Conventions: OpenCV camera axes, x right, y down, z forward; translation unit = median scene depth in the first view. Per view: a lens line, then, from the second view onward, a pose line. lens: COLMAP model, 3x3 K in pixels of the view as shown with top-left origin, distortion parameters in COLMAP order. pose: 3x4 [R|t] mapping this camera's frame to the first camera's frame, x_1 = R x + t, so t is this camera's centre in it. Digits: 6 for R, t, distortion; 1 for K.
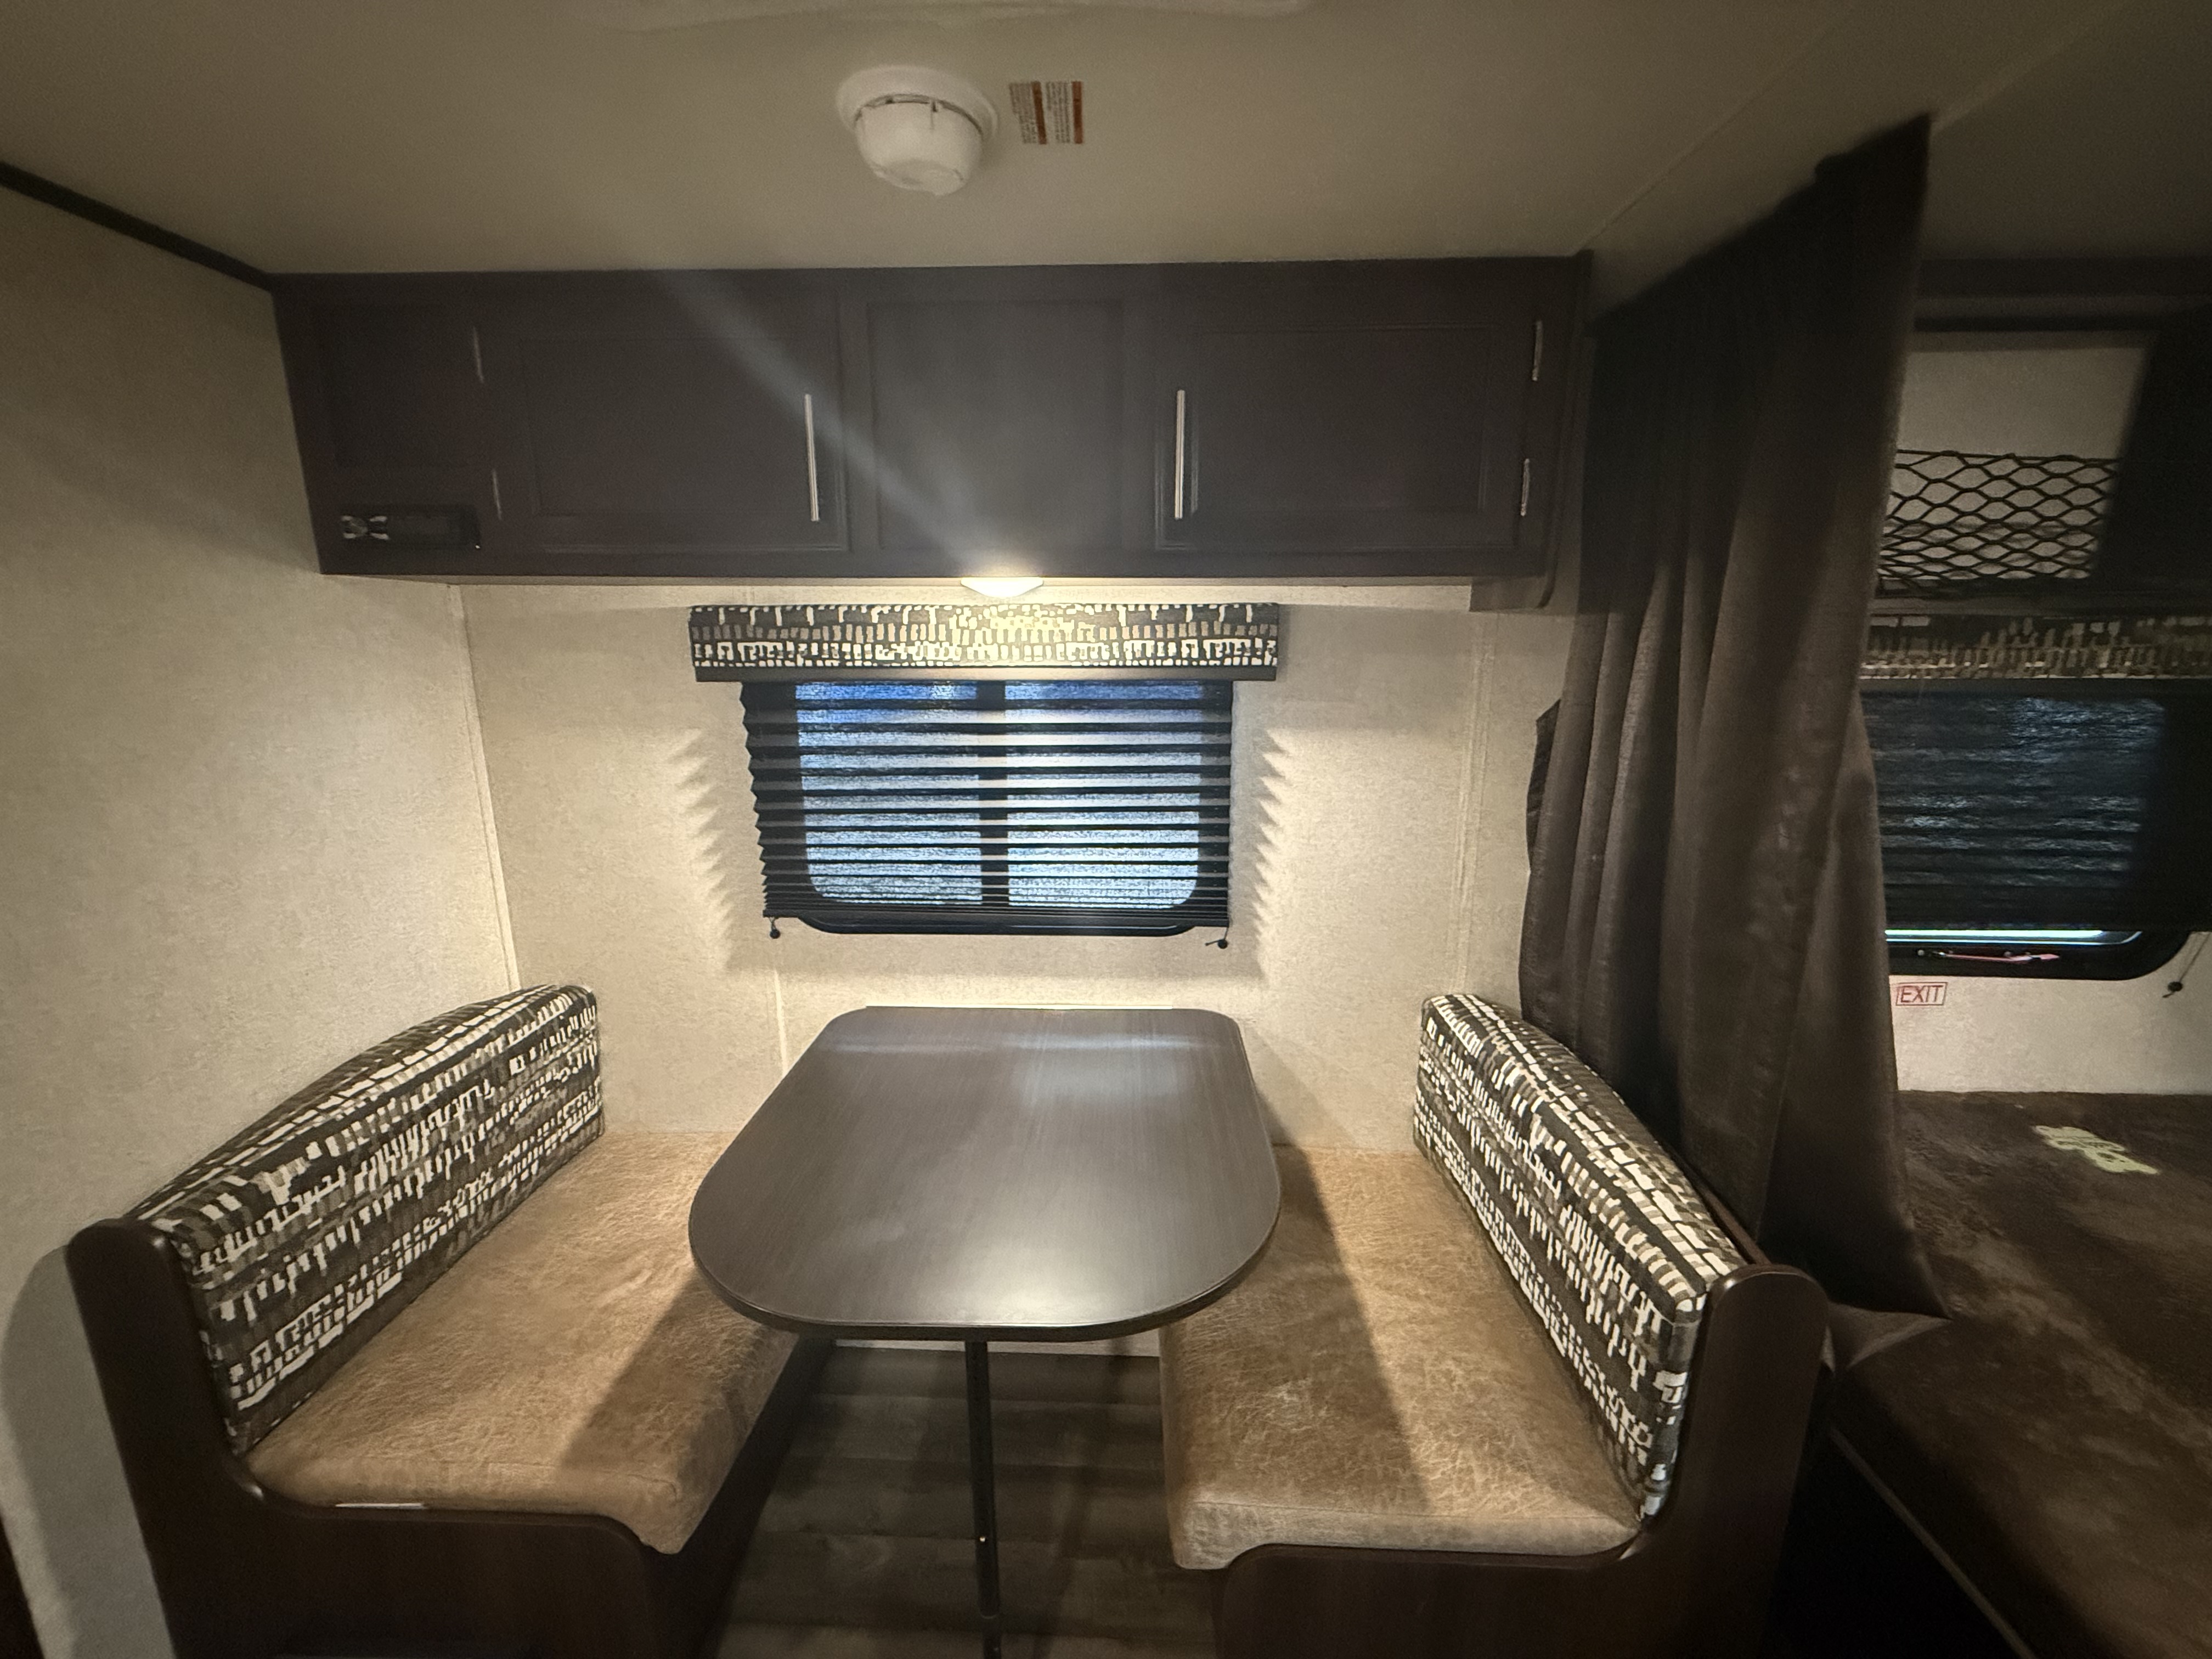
lens RADIAL K [[882.1, 0, 1100.2], [0, 882.1, 829.3], [0, 0, 1]] dist [0.000304, 0.000270]
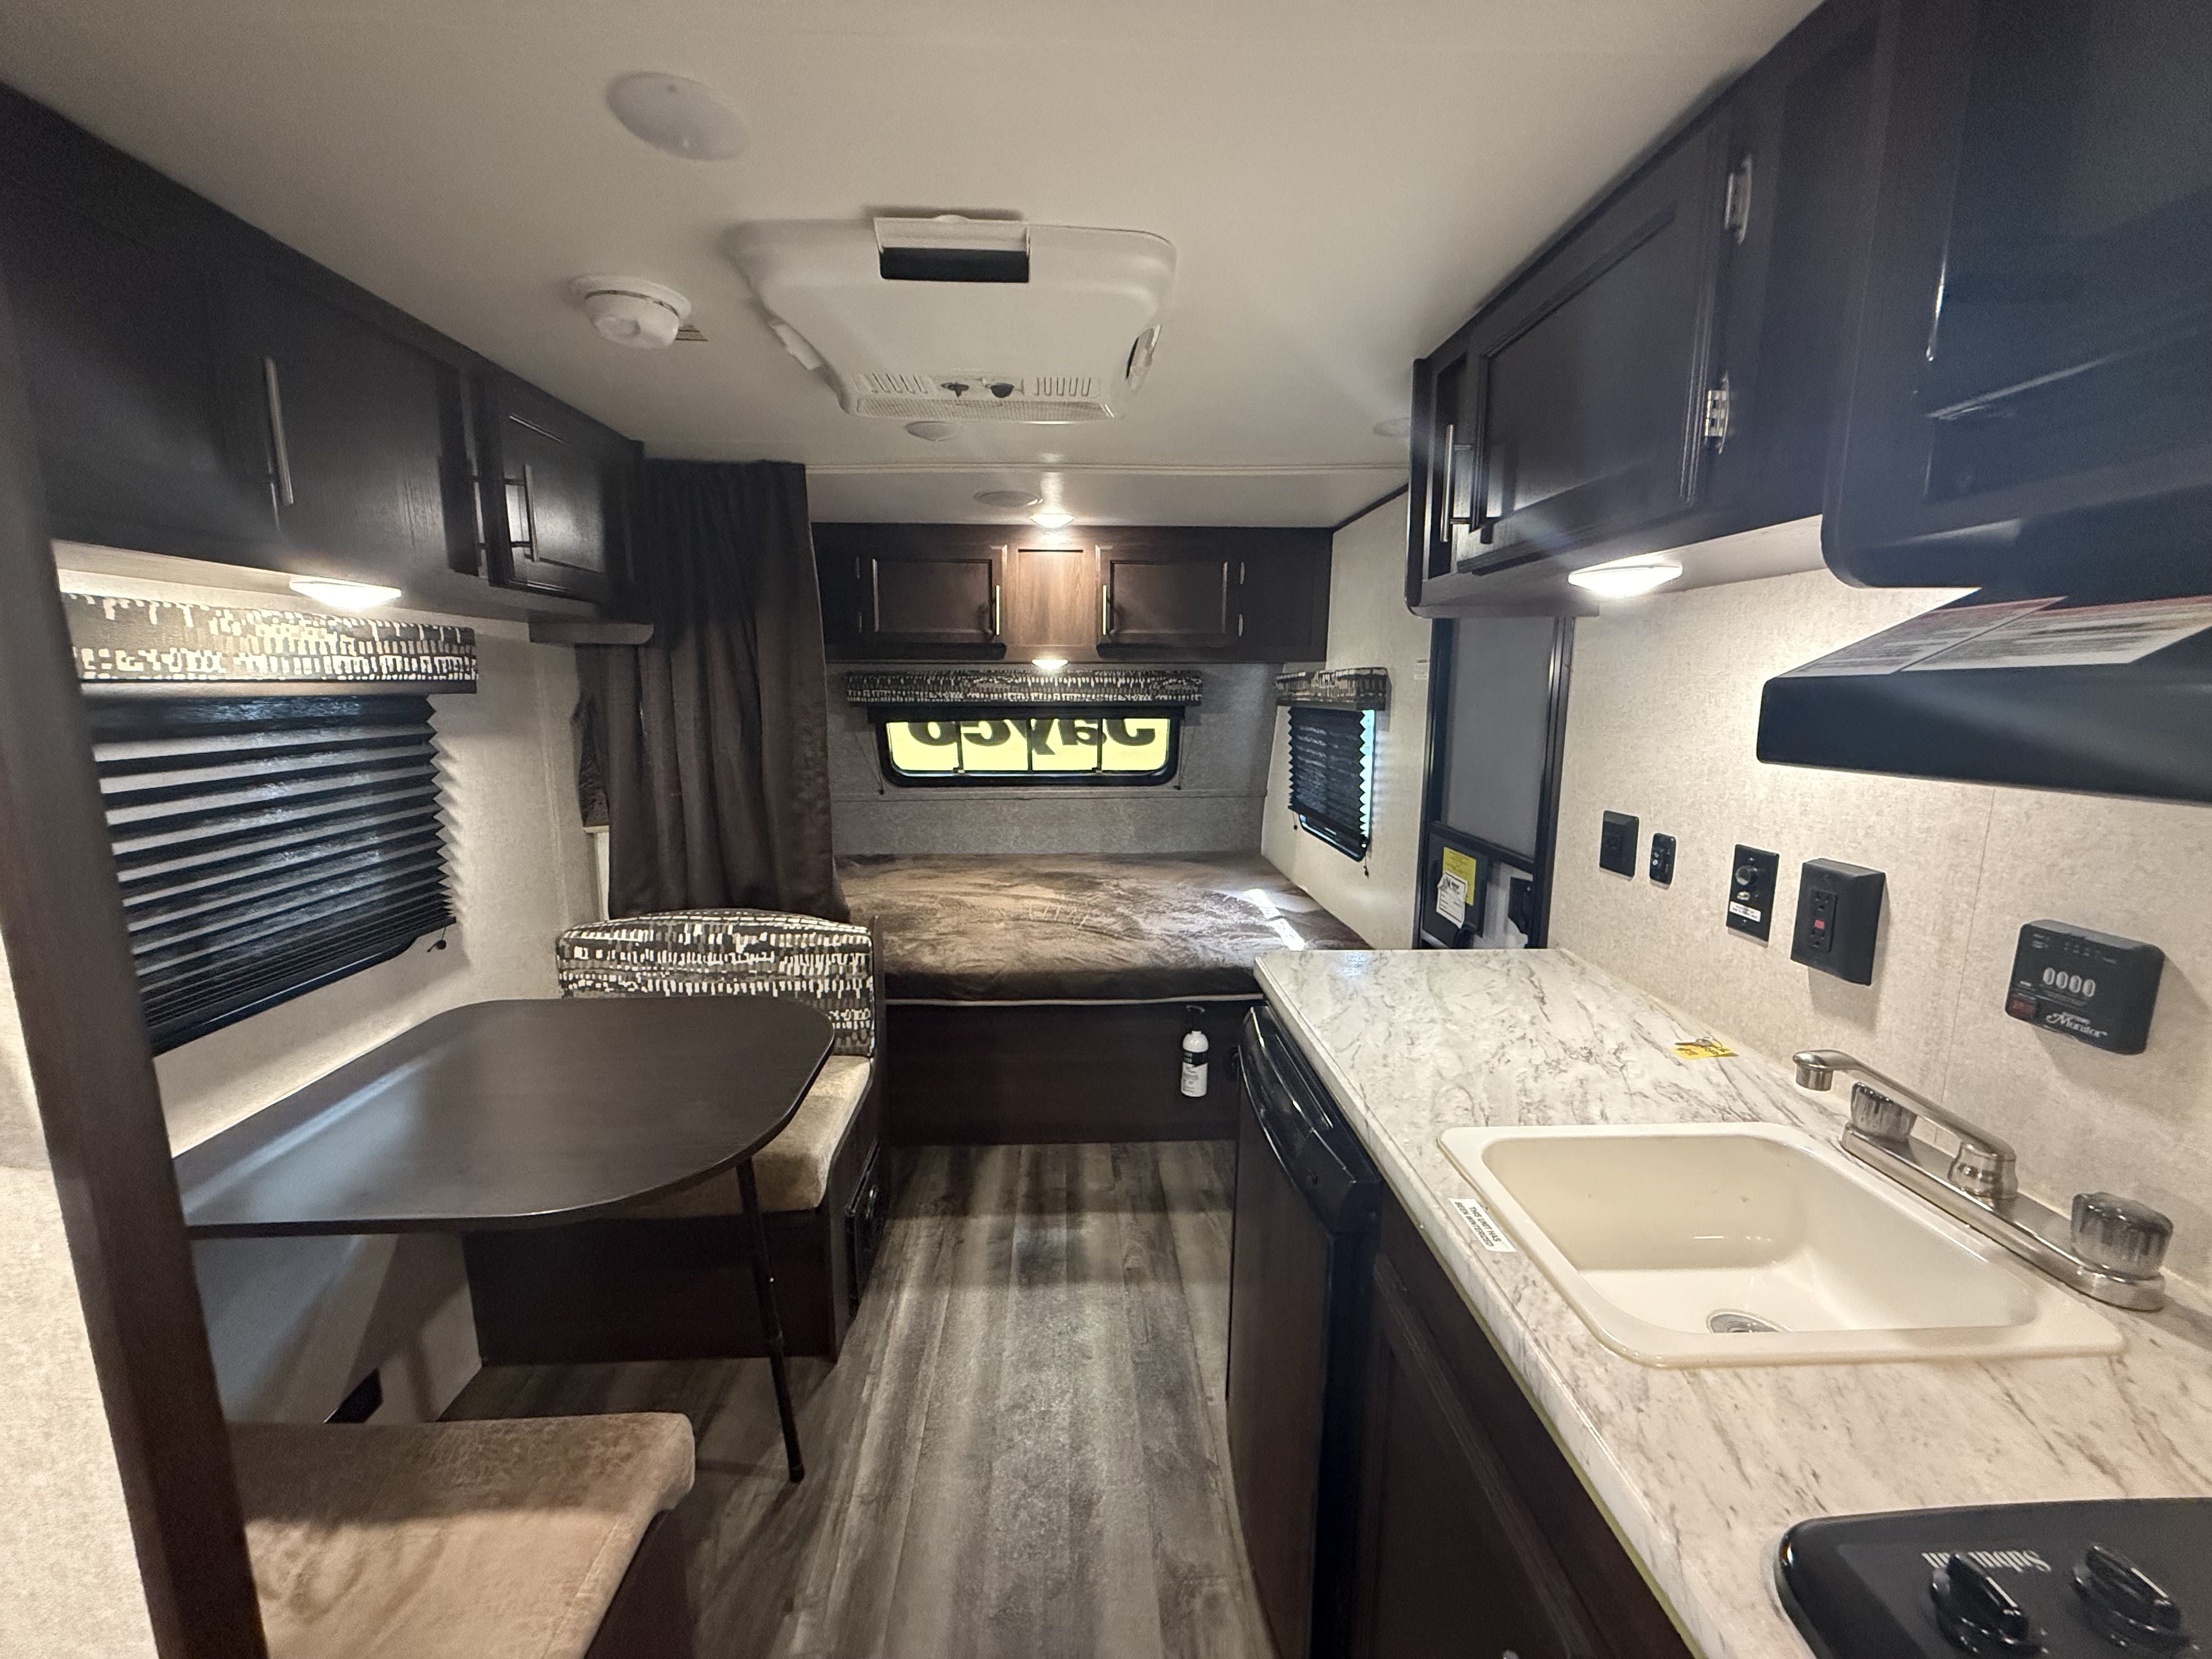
lens RADIAL K [[882.1, 0, 1095.7], [0, 882.1, 825.9], [0, 0, 1]] dist [0.000304, 0.000270]
pose [[-0.077564, -0.159127, 0.984207, -1.063746], [0.209775, 0.962476, 0.172146, -0.027616], [-0.974668, 0.219814, -0.041272, 0.284168]]
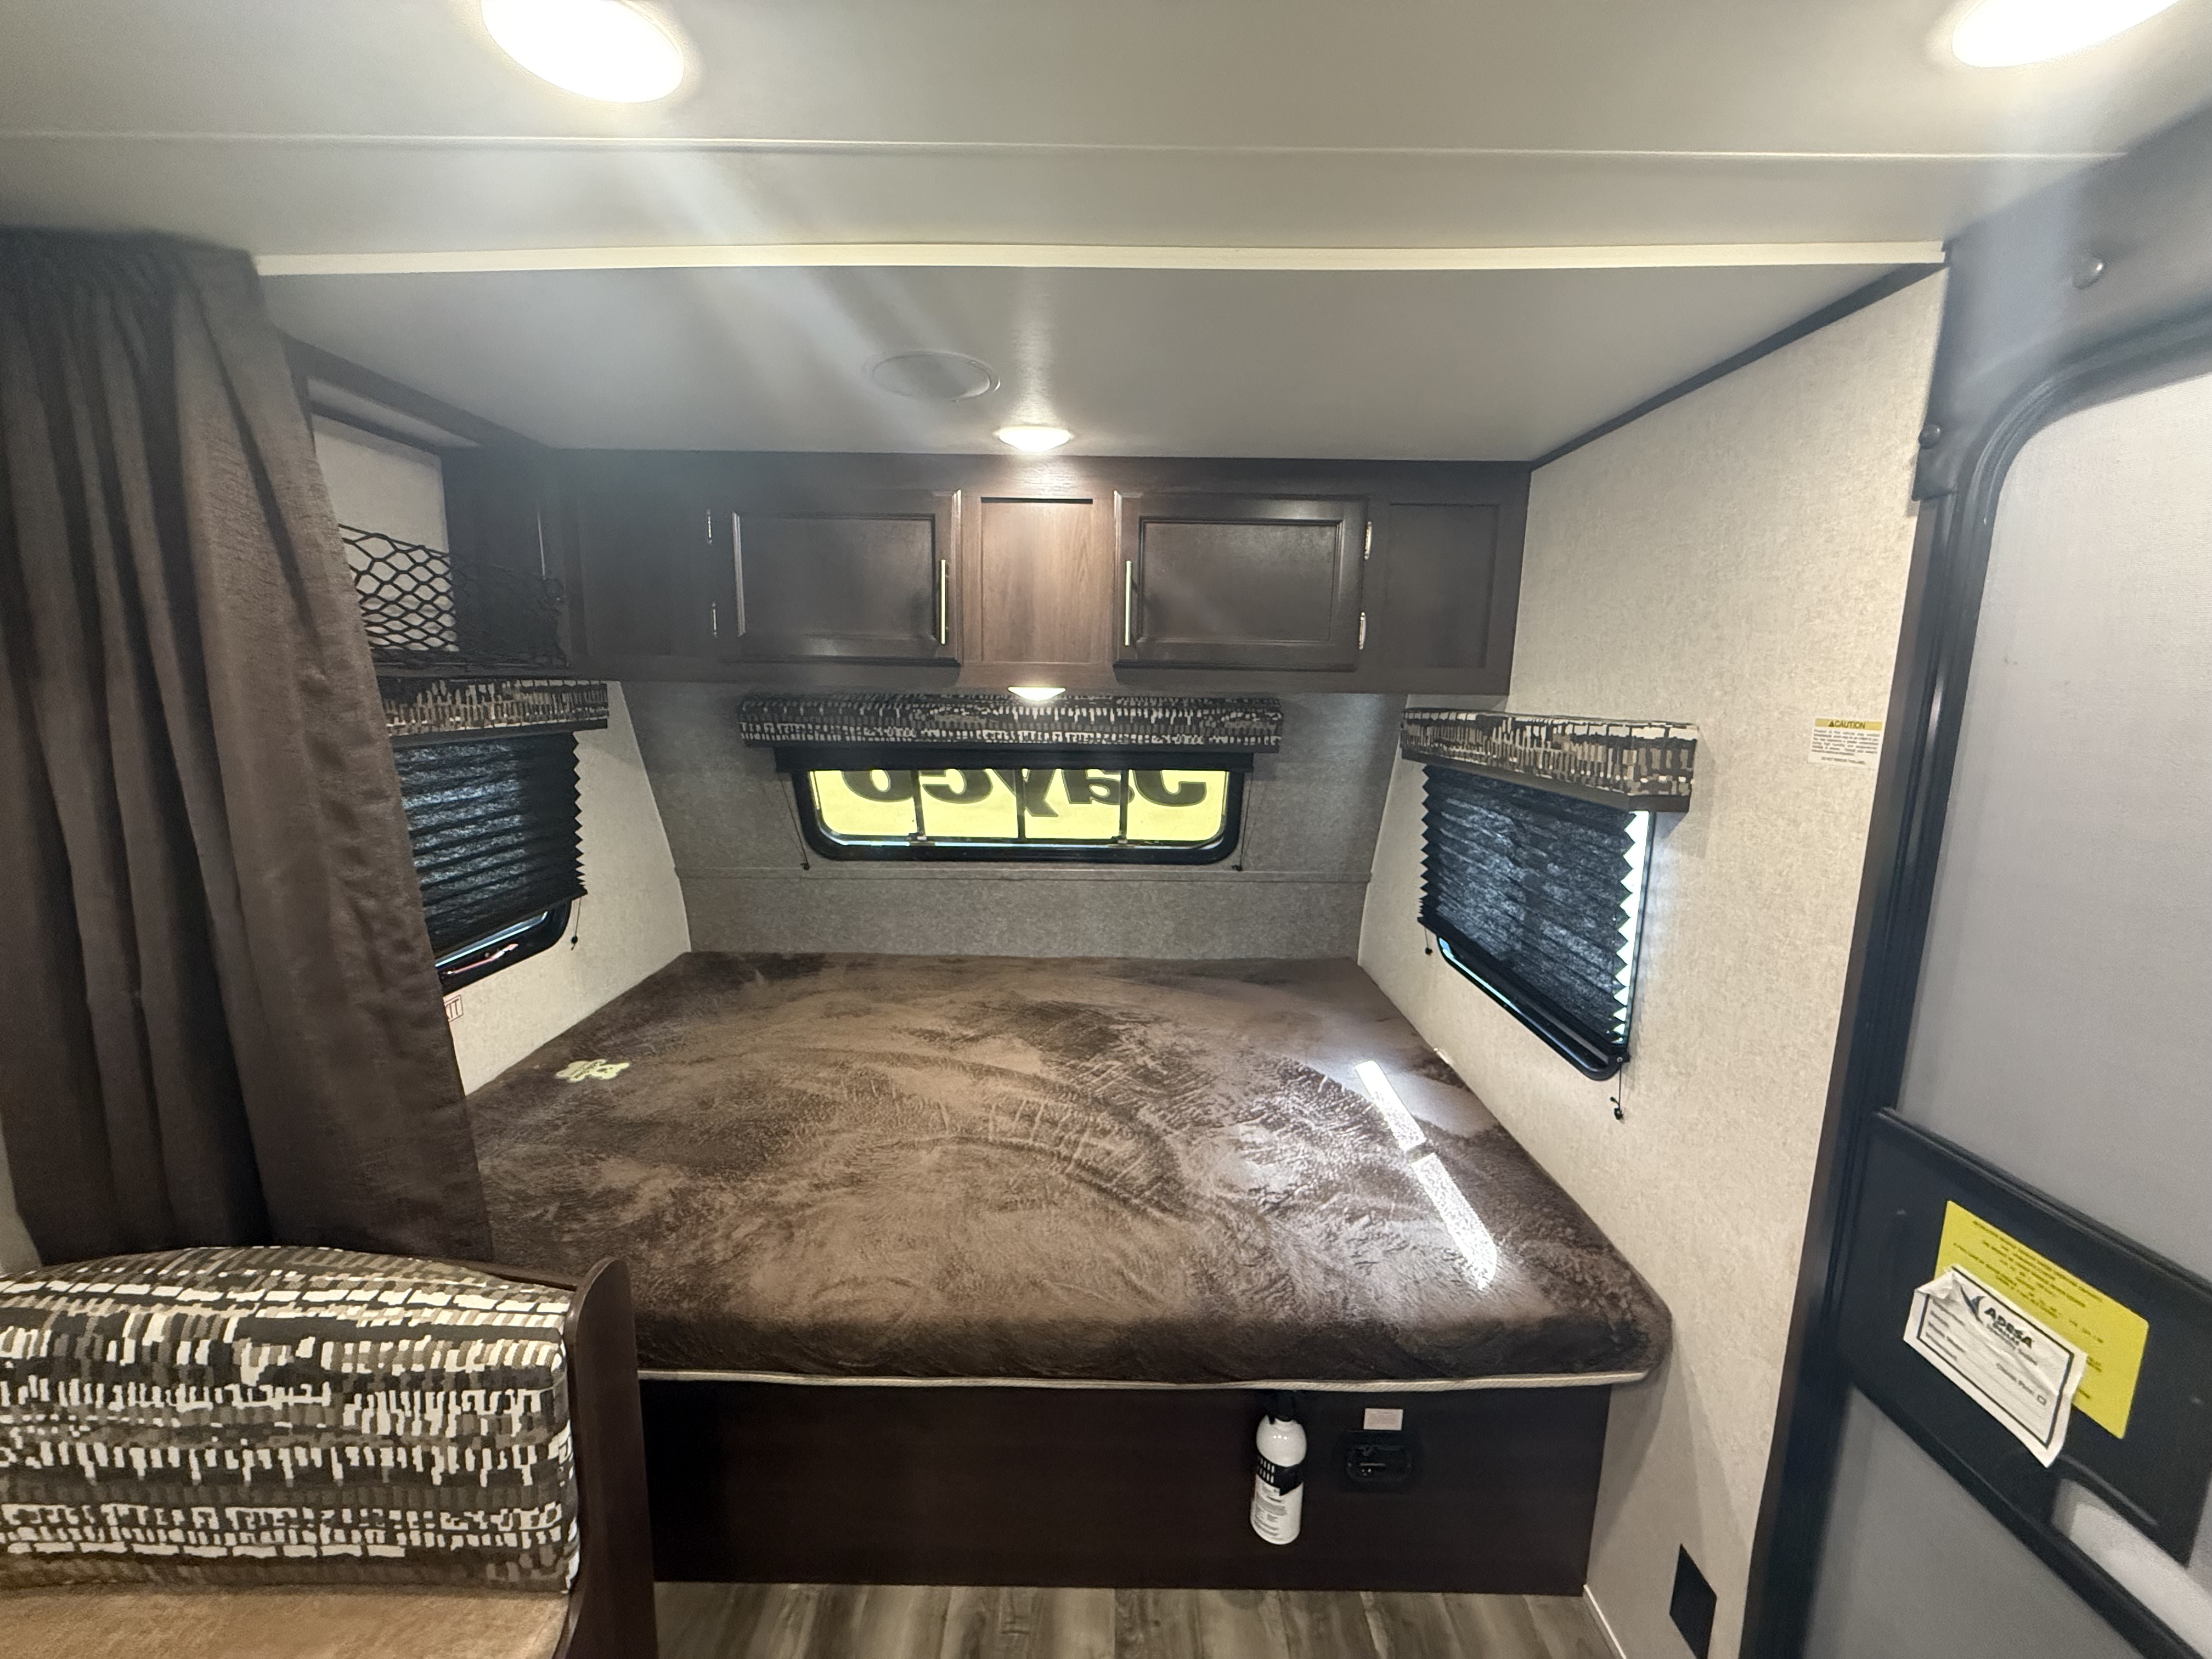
lens RADIAL K [[882.1, 0, 1099.5], [0, 882.1, 829.5], [0, 0, 1]] dist [0.000304, 0.000270]
pose [[-0.034453, -0.166285, 0.985476, -0.172628], [0.198416, 0.965294, 0.169817, -0.069190], [-0.979512, 0.201385, -0.000263, 0.165643]]
